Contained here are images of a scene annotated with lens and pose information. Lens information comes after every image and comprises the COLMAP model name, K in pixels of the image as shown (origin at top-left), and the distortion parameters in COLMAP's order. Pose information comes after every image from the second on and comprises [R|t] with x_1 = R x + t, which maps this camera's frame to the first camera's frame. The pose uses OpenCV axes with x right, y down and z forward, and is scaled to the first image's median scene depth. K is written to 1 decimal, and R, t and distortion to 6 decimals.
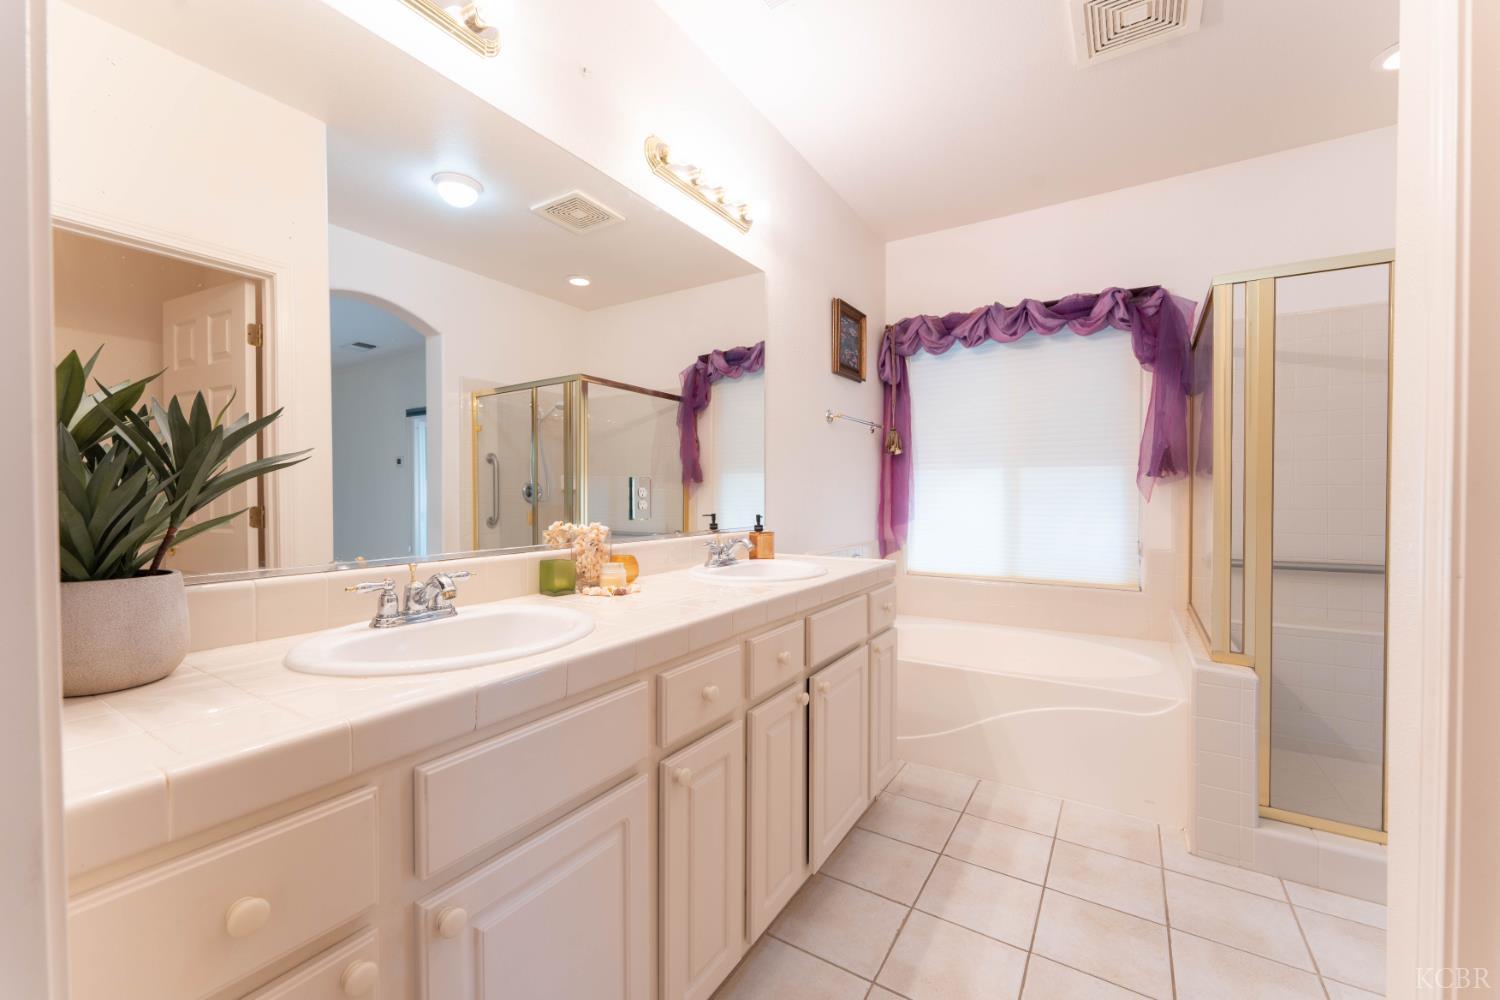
lens RADIAL K [[596.5, 0, 753.5], [0, 596.5, 503.7], [0, 0, 1]] dist [0.012276, -0.003953]
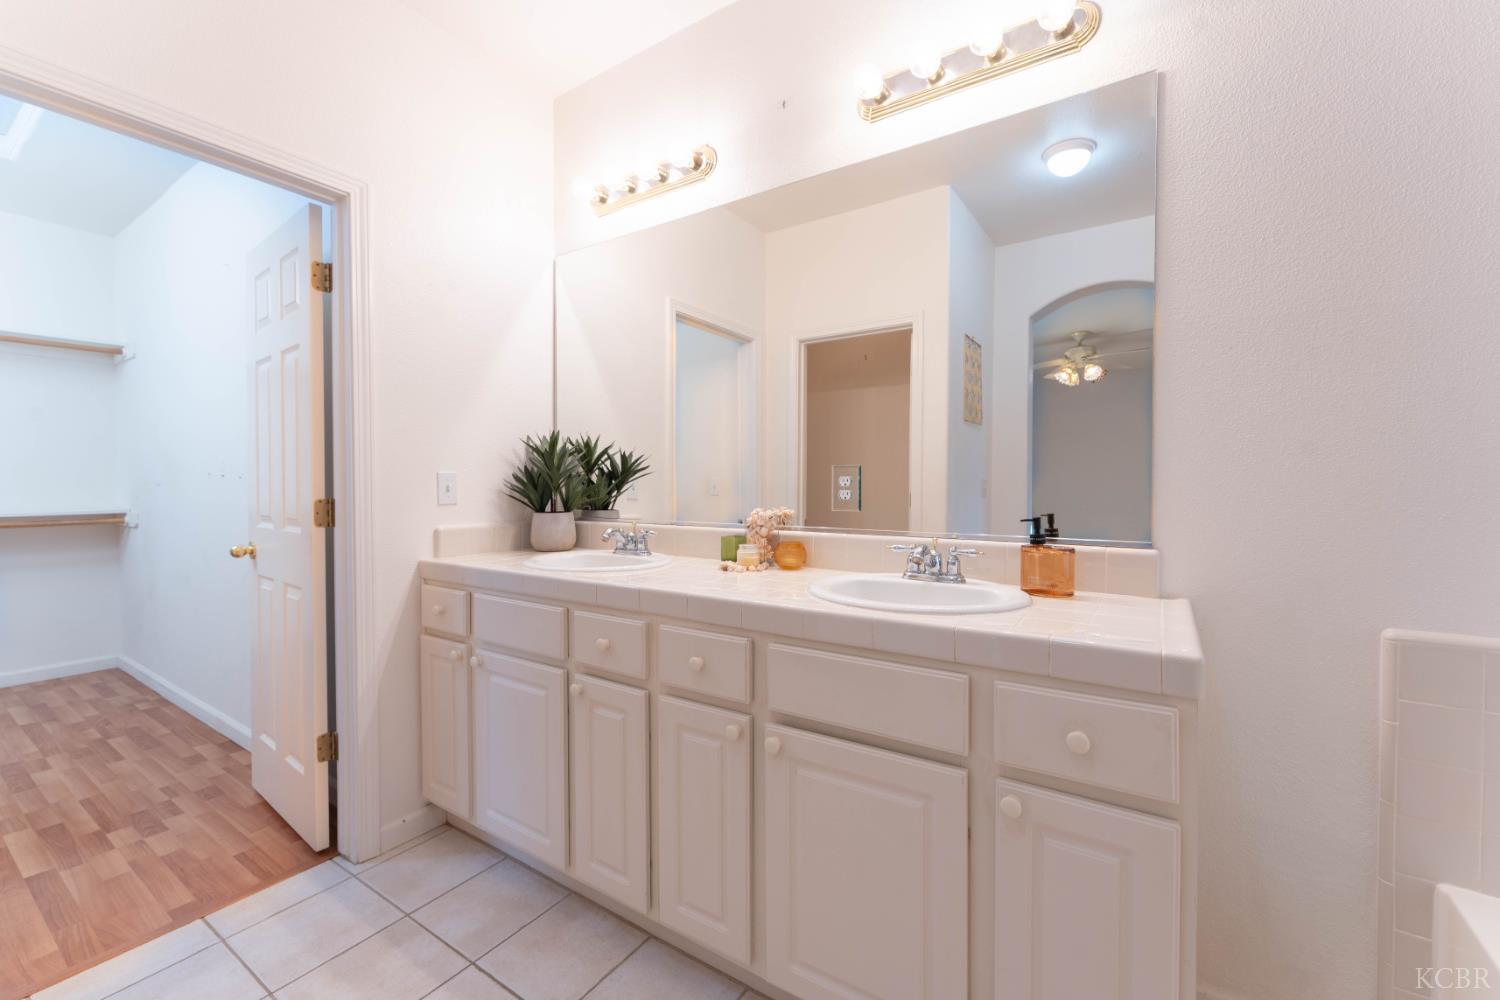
lens RADIAL K [[596.5, 0, 753.5], [0, 596.5, 503.7], [0, 0, 1]] dist [0.012276, -0.003953]
pose [[-0.028528, 0.023966, -0.999306, 0.762690], [-0.014660, 0.999595, 0.024391, -0.008594], [0.999485, 0.015346, -0.028165, 0.874869]]
